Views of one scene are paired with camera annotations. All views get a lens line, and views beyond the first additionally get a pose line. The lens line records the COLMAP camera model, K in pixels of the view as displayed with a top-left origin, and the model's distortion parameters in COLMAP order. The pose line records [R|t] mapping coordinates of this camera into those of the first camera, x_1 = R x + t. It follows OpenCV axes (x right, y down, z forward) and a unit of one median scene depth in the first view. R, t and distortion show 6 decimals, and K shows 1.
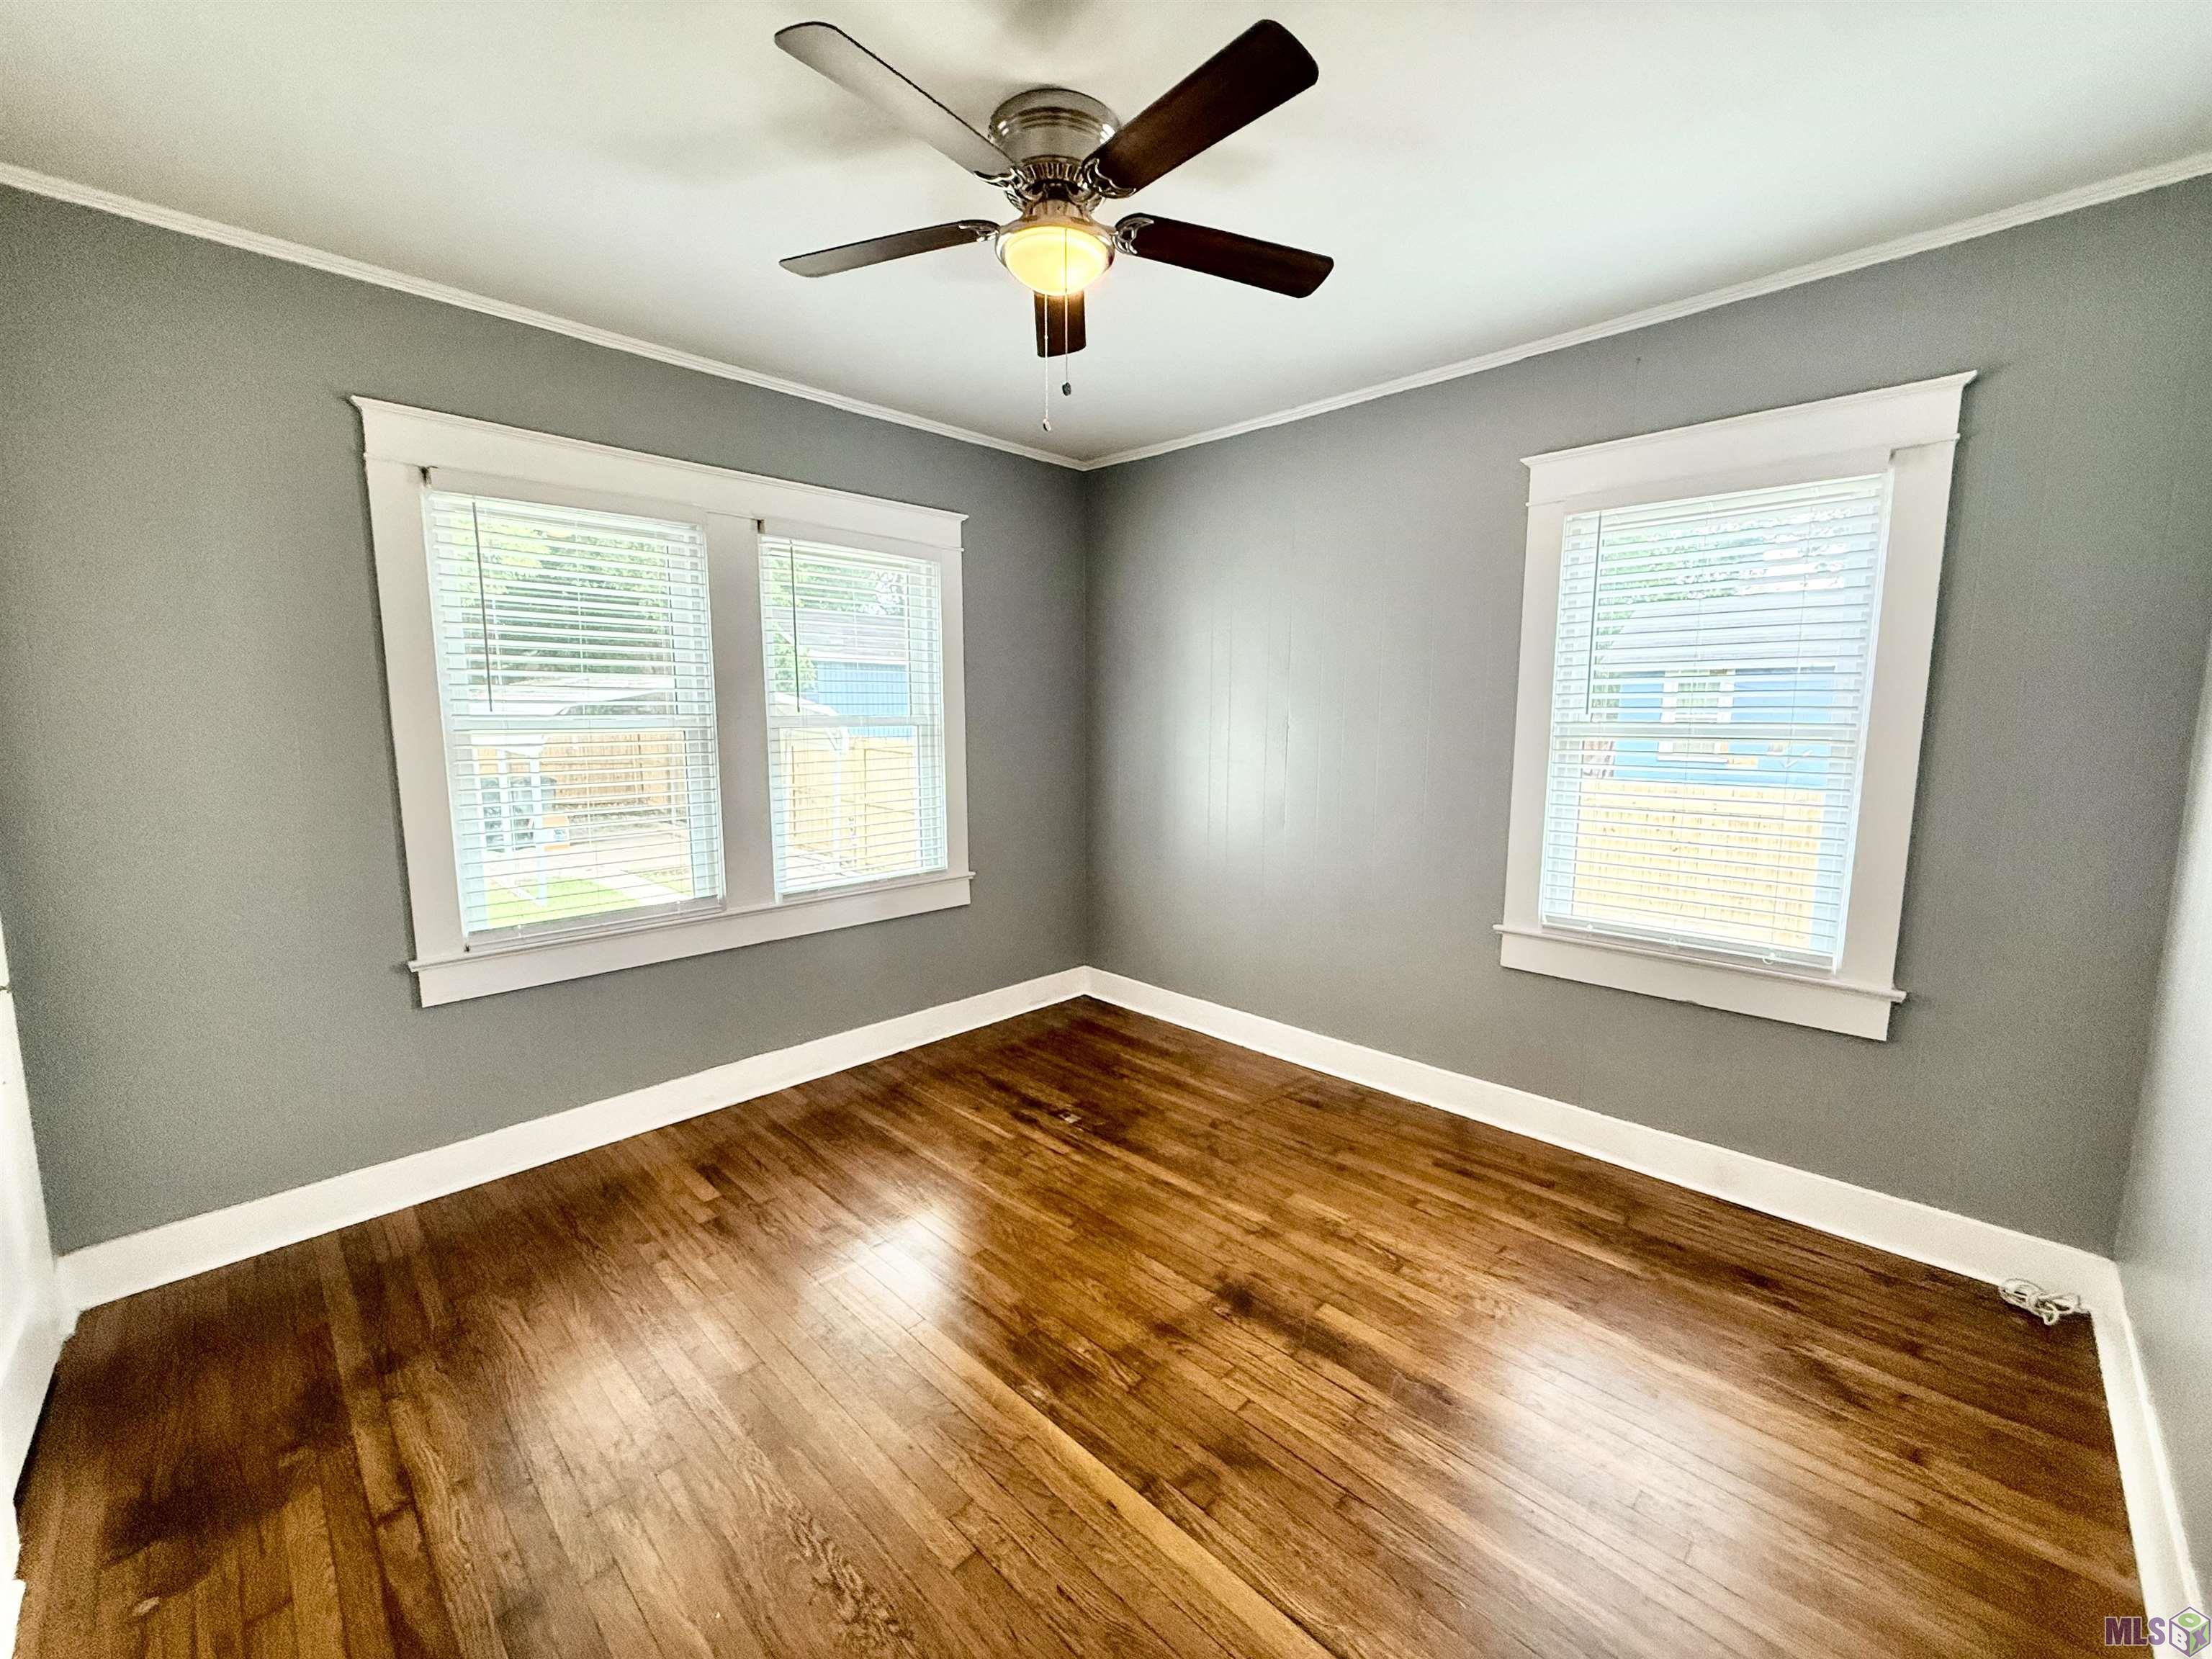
lens RADIAL K [[882.3, 0, 1097.5], [0, 882.3, 828.8], [0, 0, 1]] dist [0.000706, -0.000052]
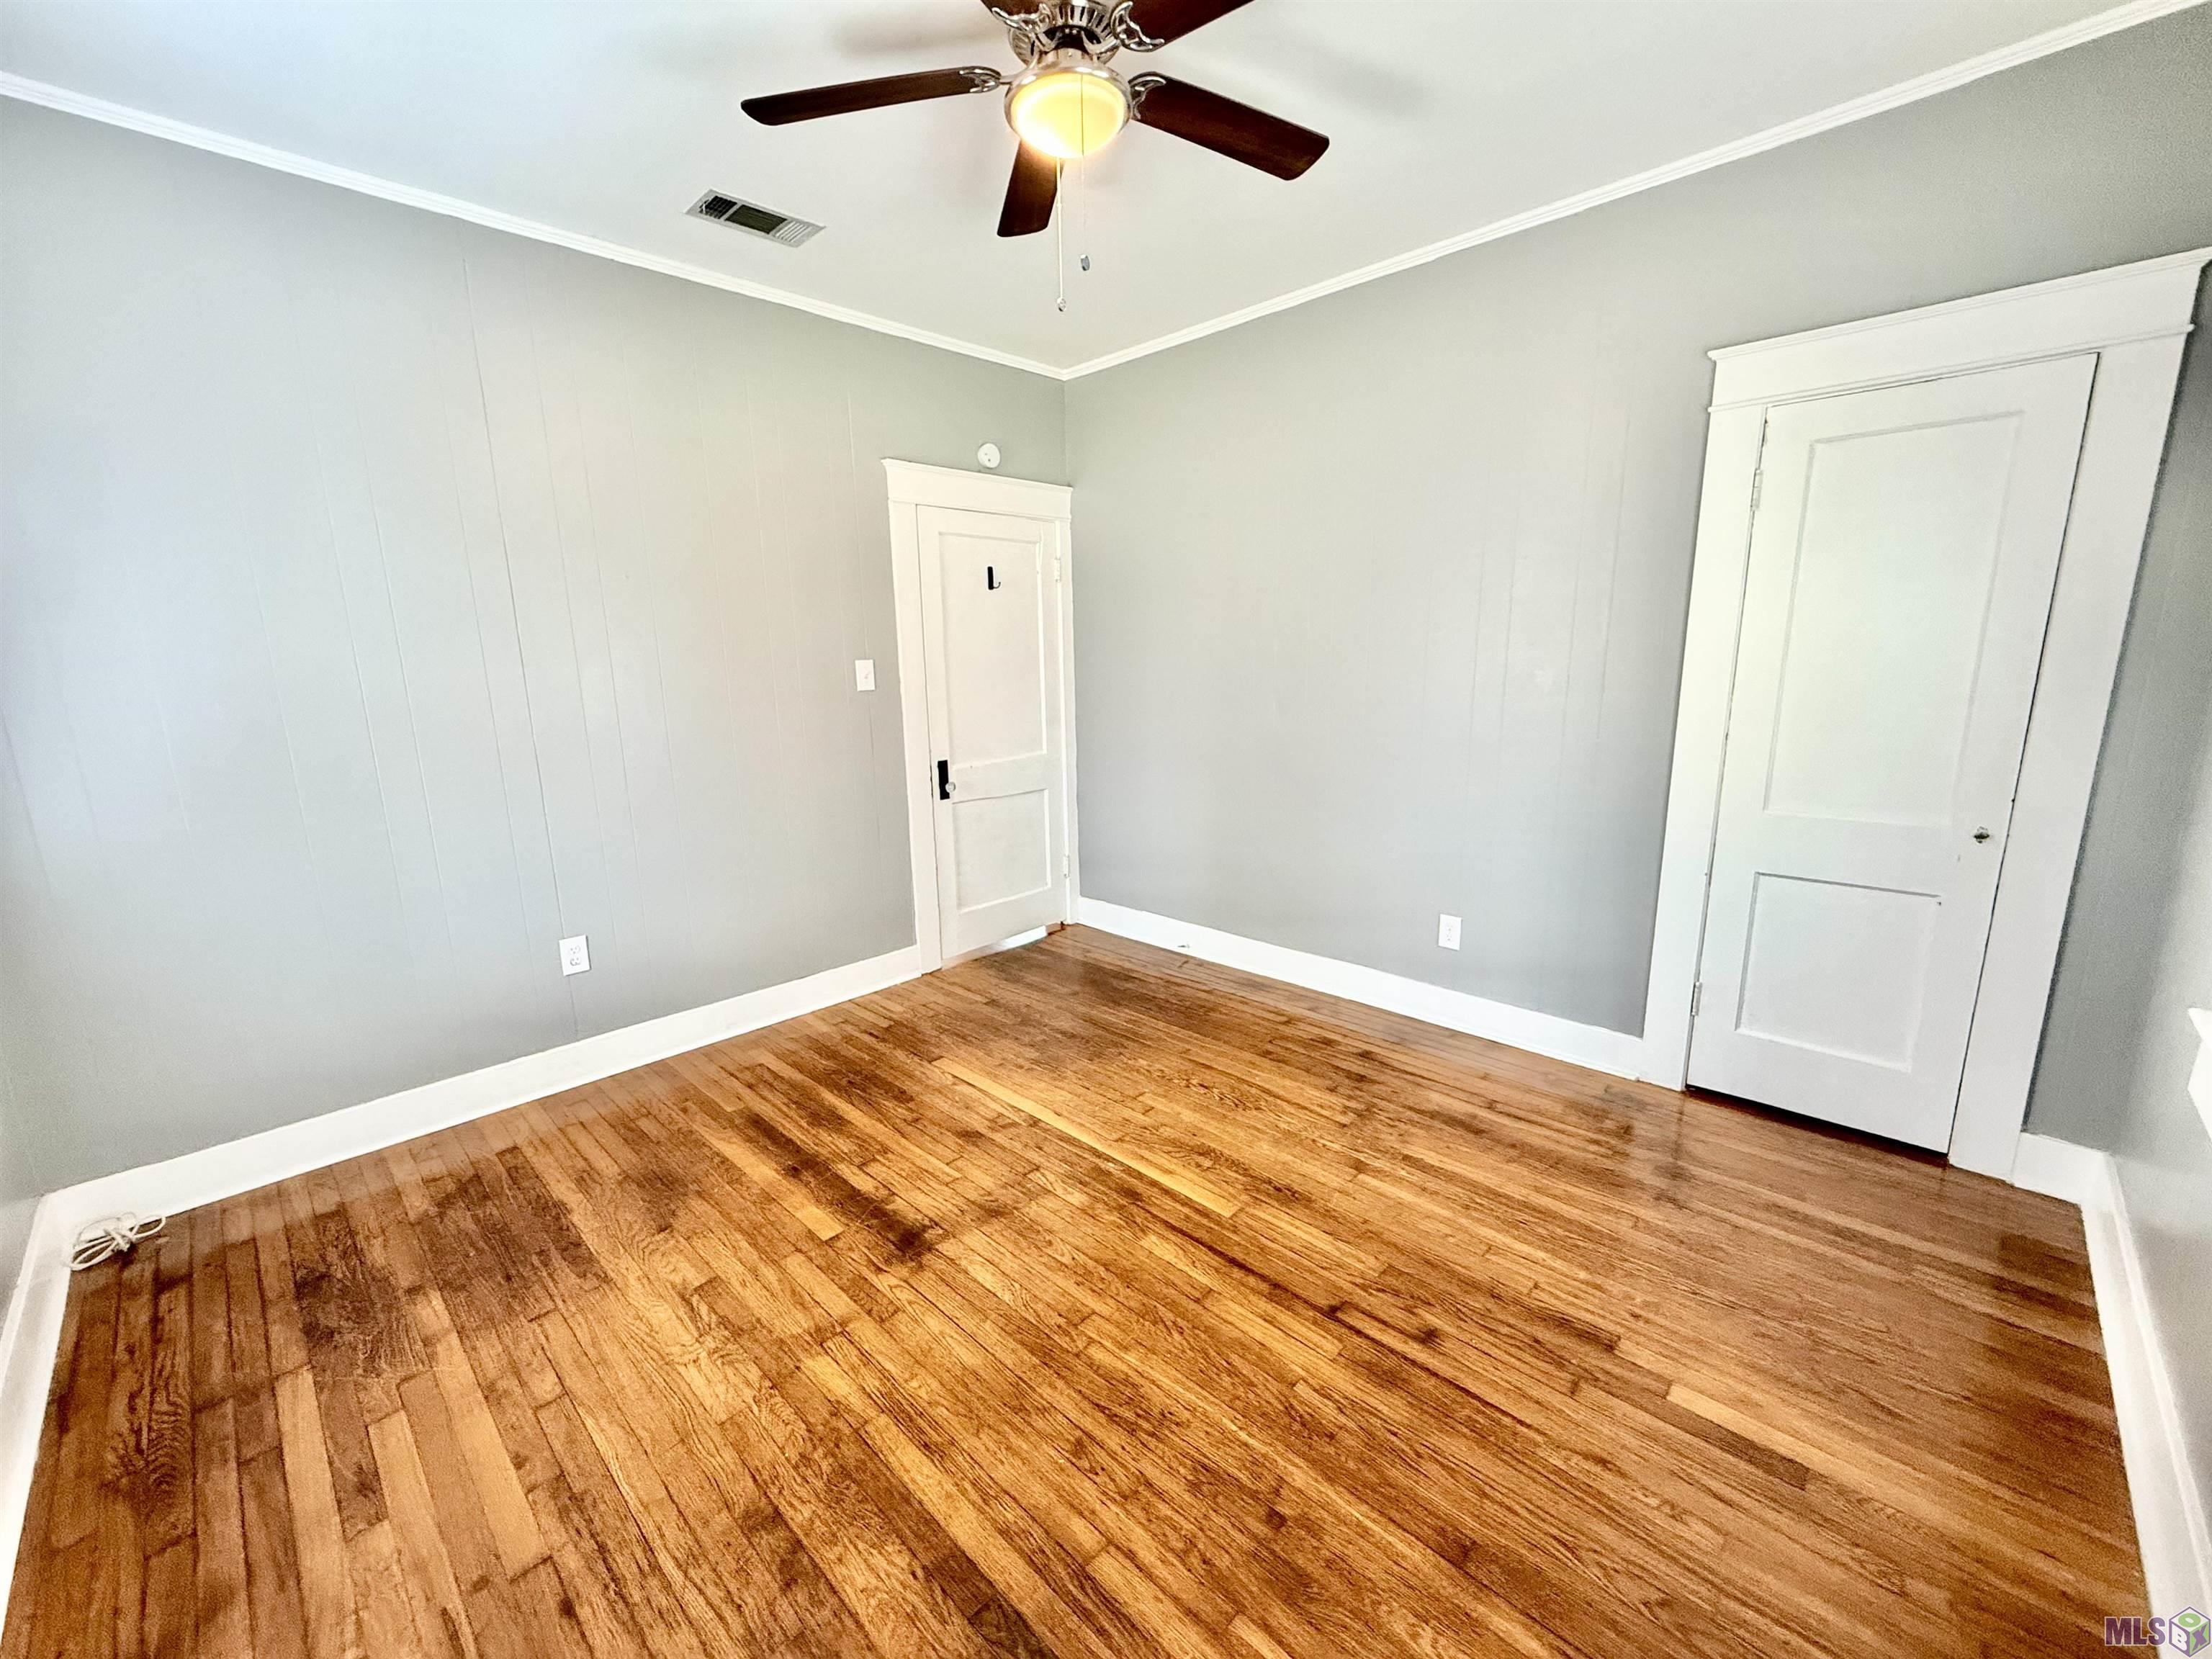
lens RADIAL K [[882.3, 0, 1098.1], [0, 882.3, 827.2], [0, 0, 1]] dist [0.000706, -0.000052]
pose [[-0.999771, 0.021342, 0.001483, -0.045300], [0.020690, 0.946965, 0.320671, -0.169539], [0.005440, 0.320628, -0.947190, 1.523692]]
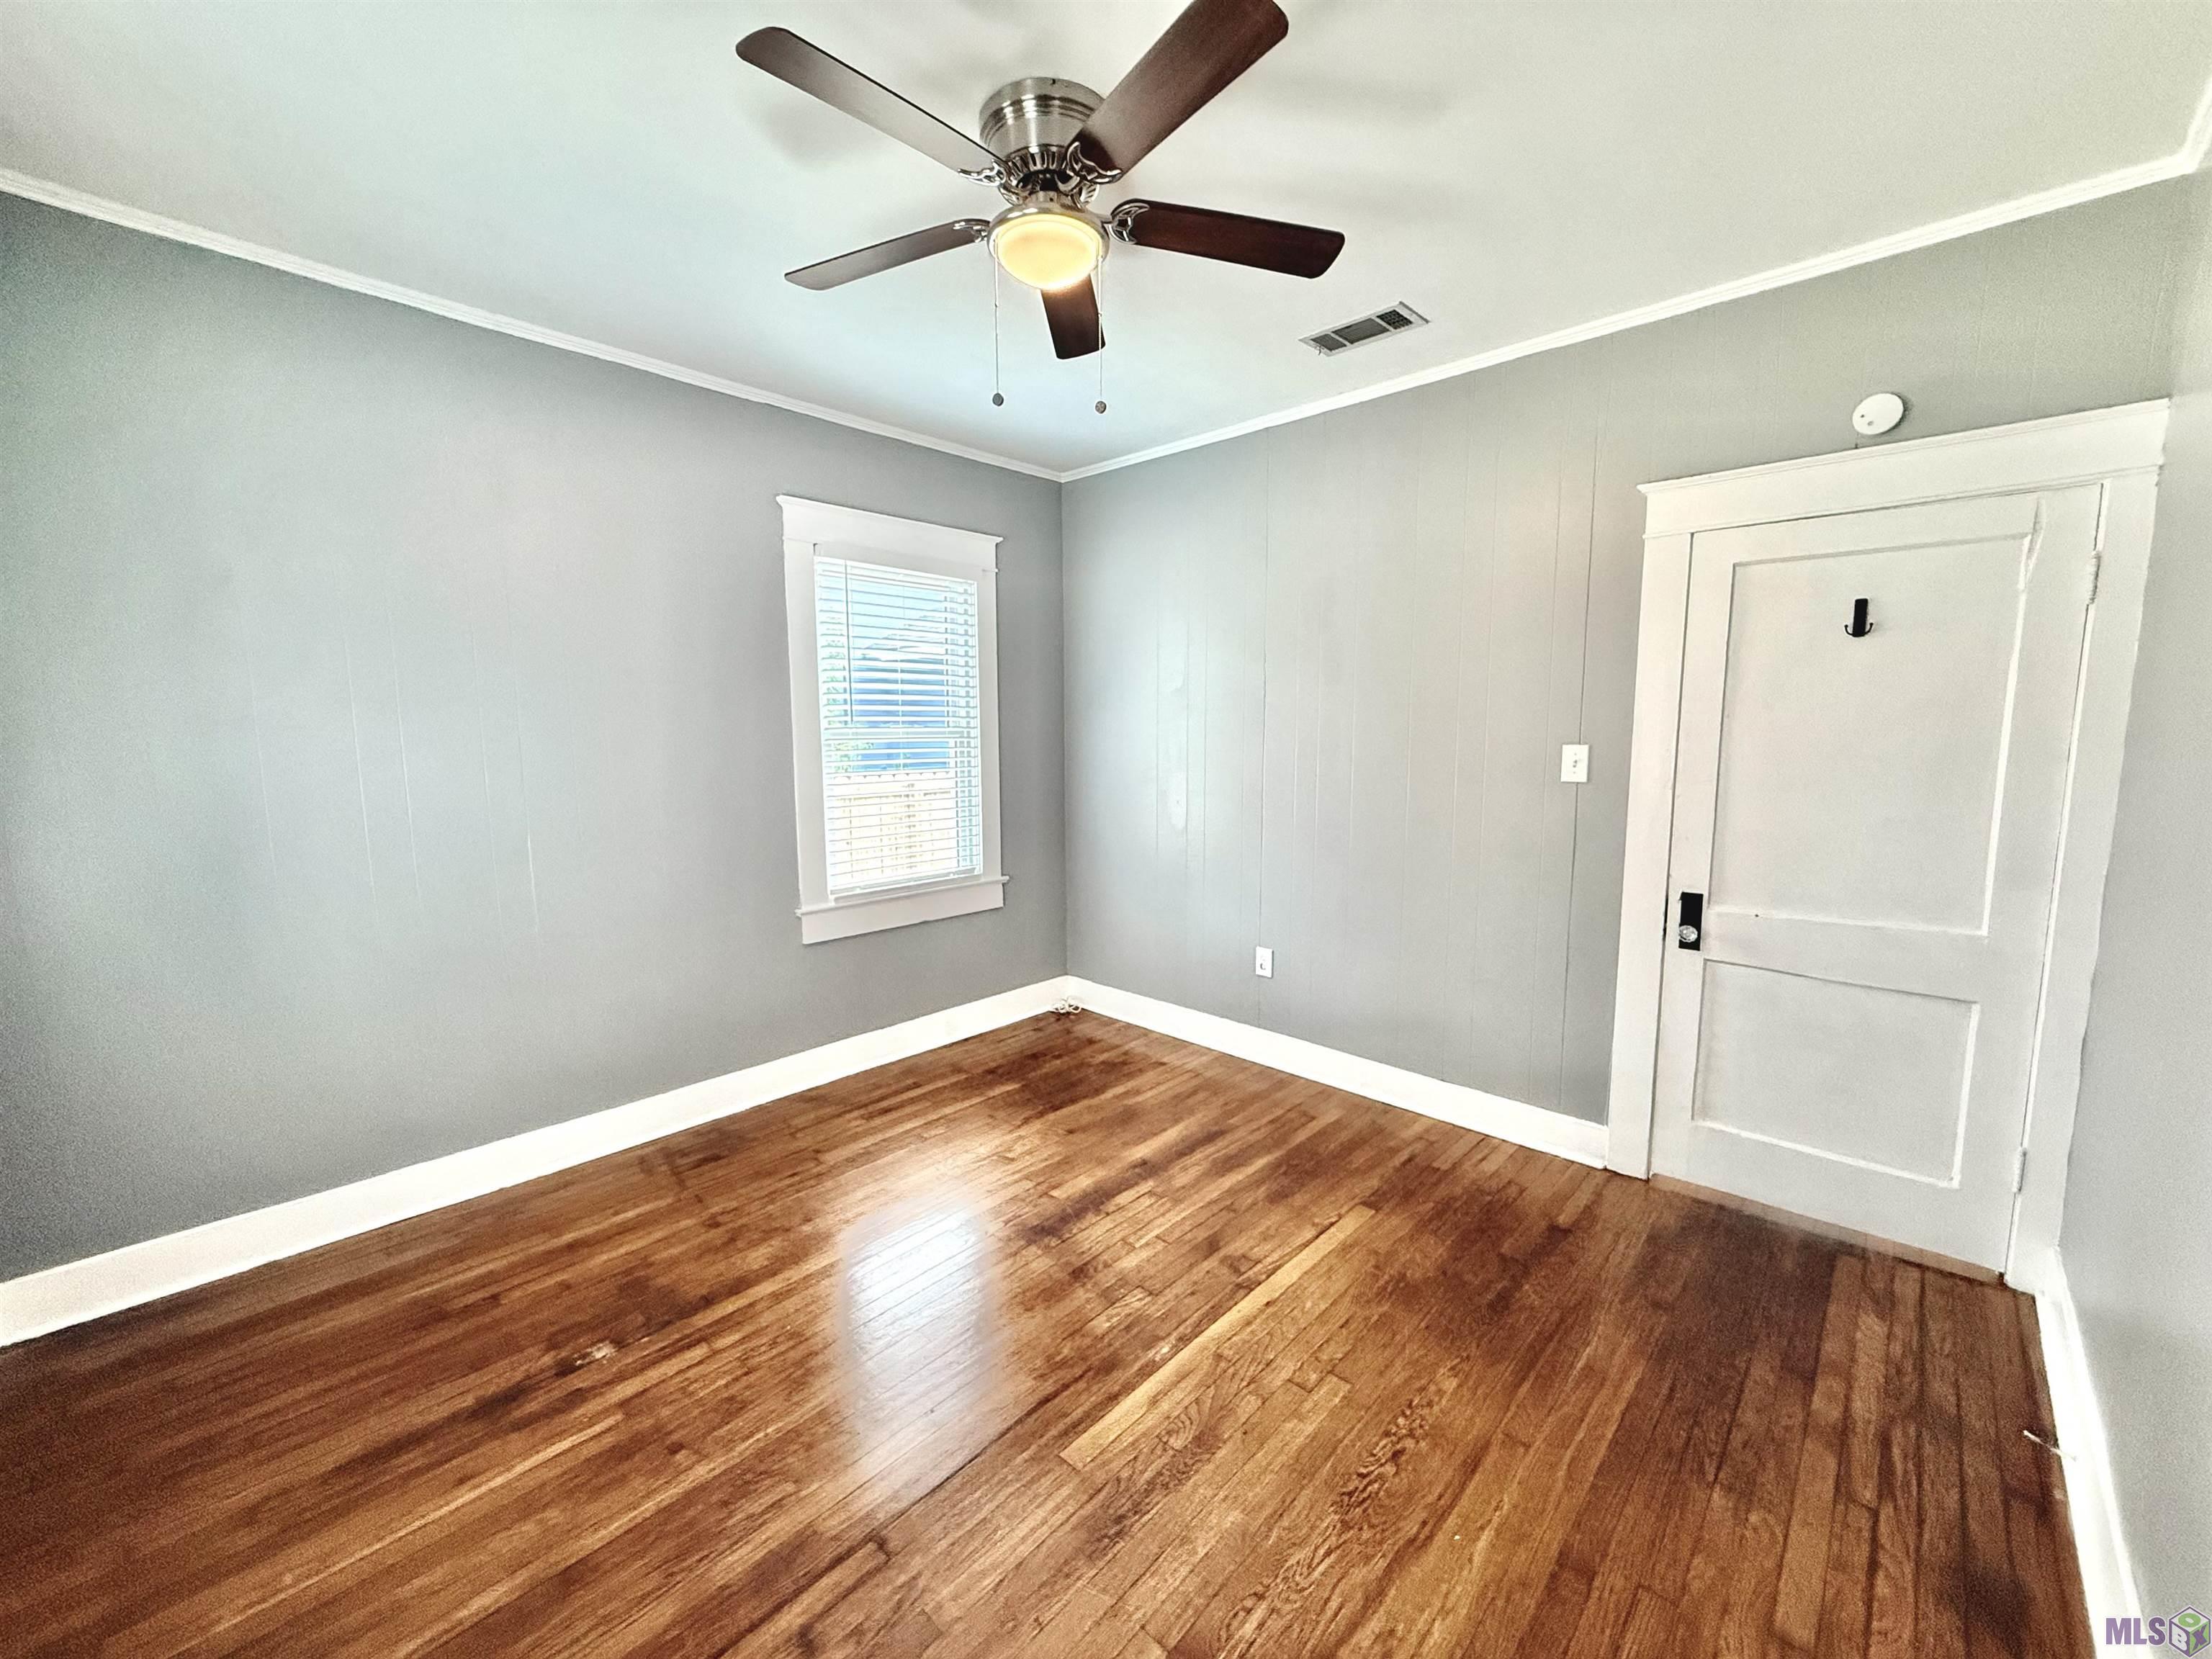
lens RADIAL K [[882.3, 0, 1096.5], [0, 882.3, 831.5], [0, 0, 1]] dist [0.000706, -0.000052]
pose [[-0.017937, -0.121522, 0.992427, -0.784560], [0.133968, 0.983344, 0.122831, -0.091252], [-0.990823, 0.135157, -0.001358, 0.742926]]
